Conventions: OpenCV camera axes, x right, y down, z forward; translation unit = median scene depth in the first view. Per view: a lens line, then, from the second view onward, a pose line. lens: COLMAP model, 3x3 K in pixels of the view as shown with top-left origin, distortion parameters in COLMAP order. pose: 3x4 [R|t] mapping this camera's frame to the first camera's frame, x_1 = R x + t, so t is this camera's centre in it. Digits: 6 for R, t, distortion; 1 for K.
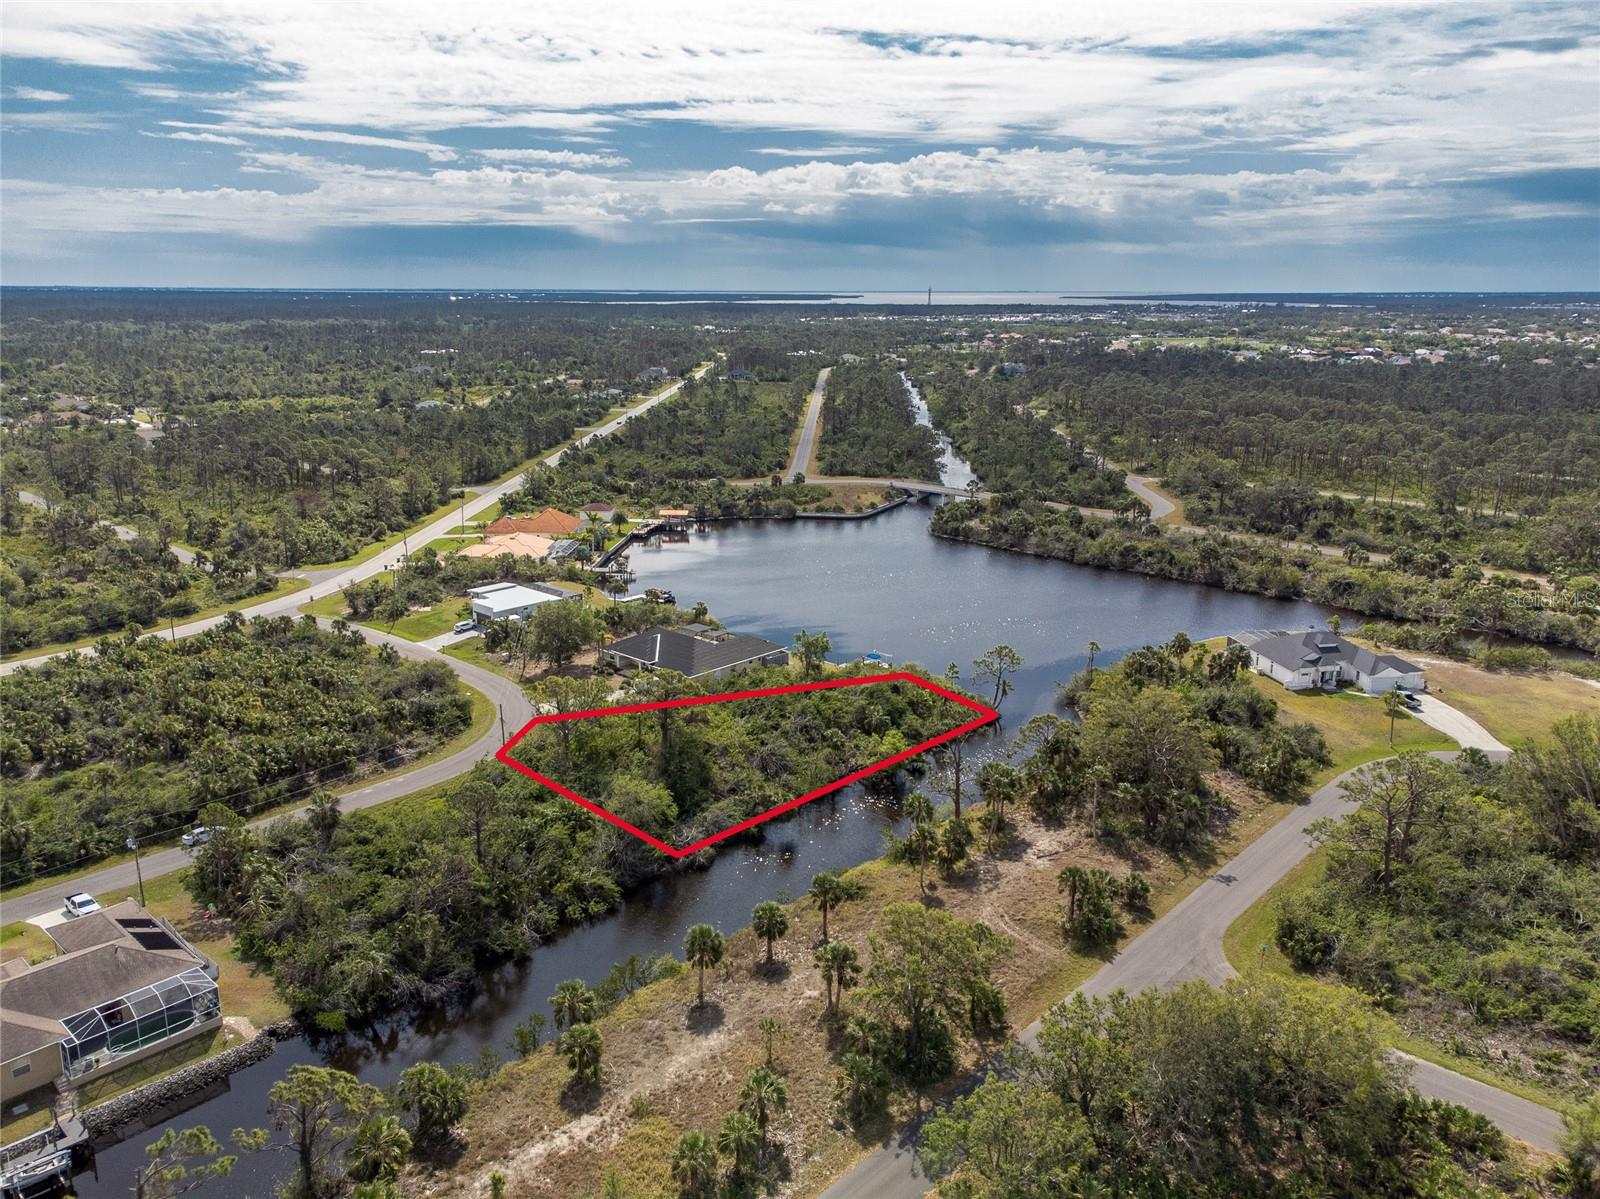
lens RADIAL K [[1279.8, 0, 800.0], [0, 1279.8, 599.5], [0, 0, 1]] dist [-0.030634, 0.086070]
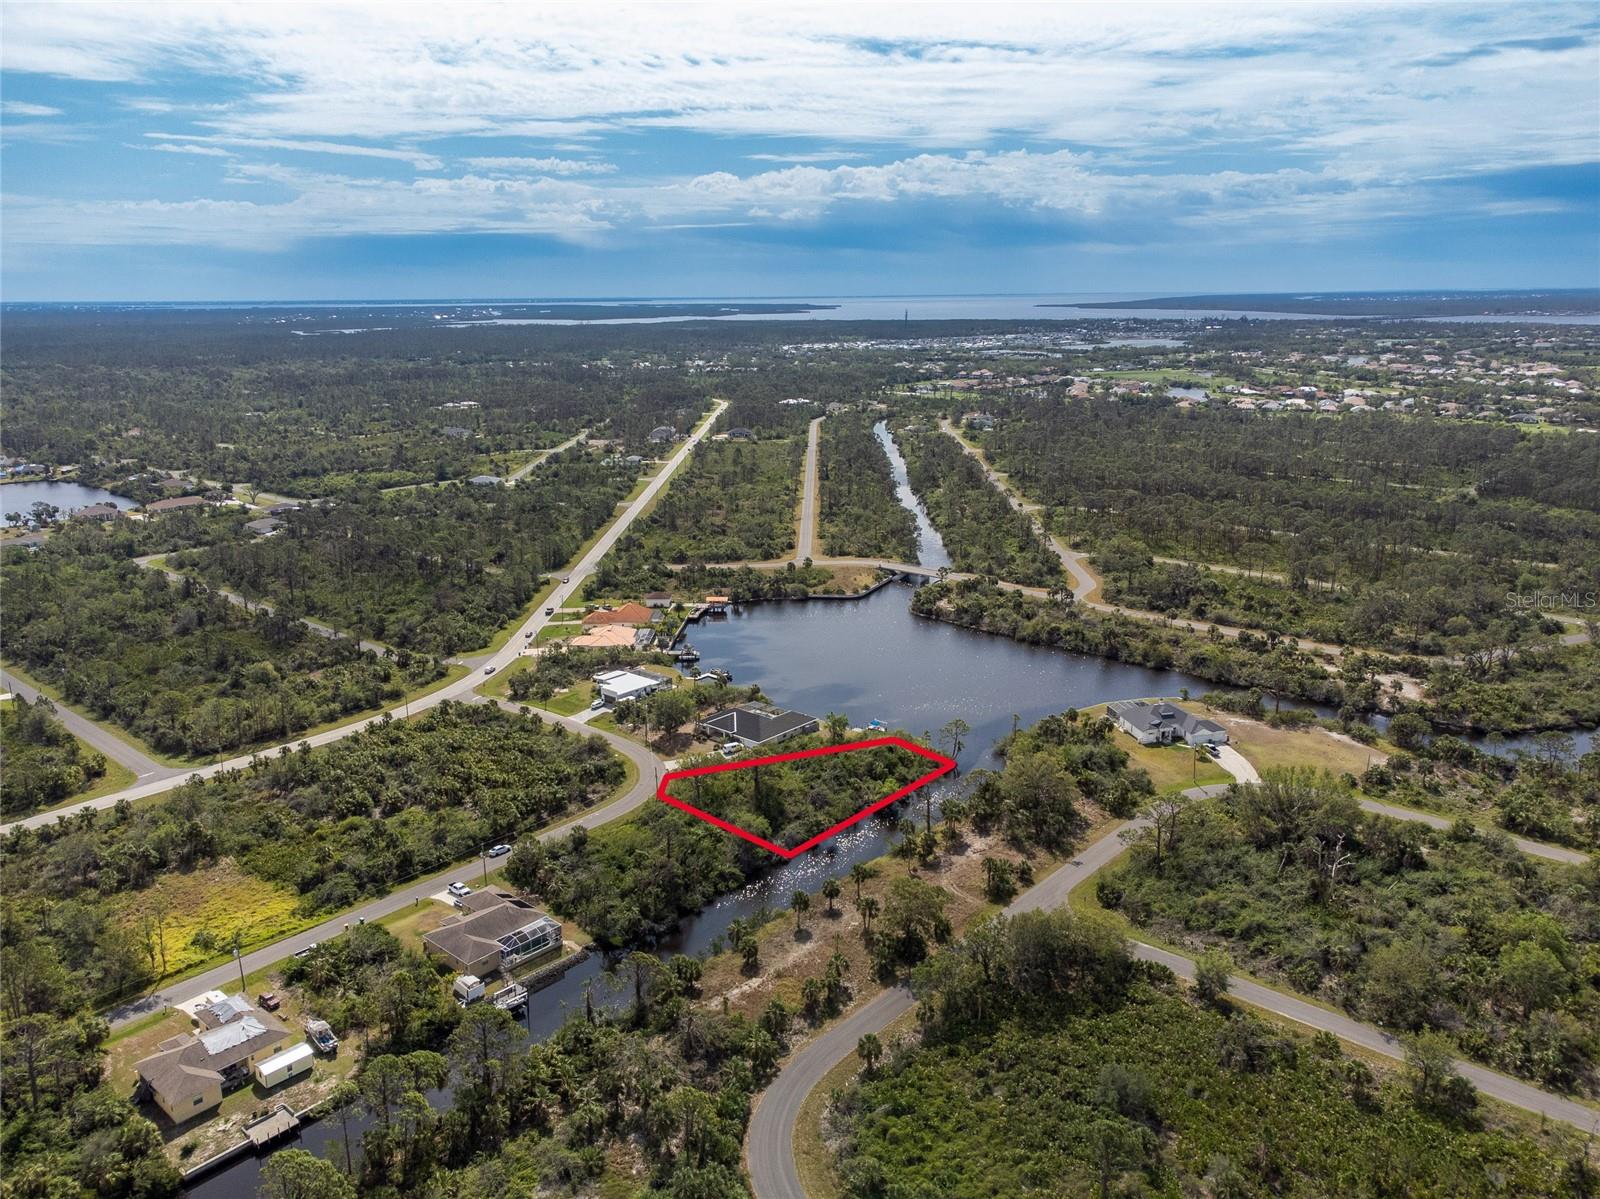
lens RADIAL K [[1262.9, 0, 800.0], [0, 1262.9, 599.5], [0, 0, 1]] dist [0.015726, 0.005709]
pose [[0.999763, -0.017264, 0.013278, -0.054337], [0.017315, 0.999843, -0.003720, -0.109855], [-0.013211, 0.003949, 0.999905, -0.560345]]
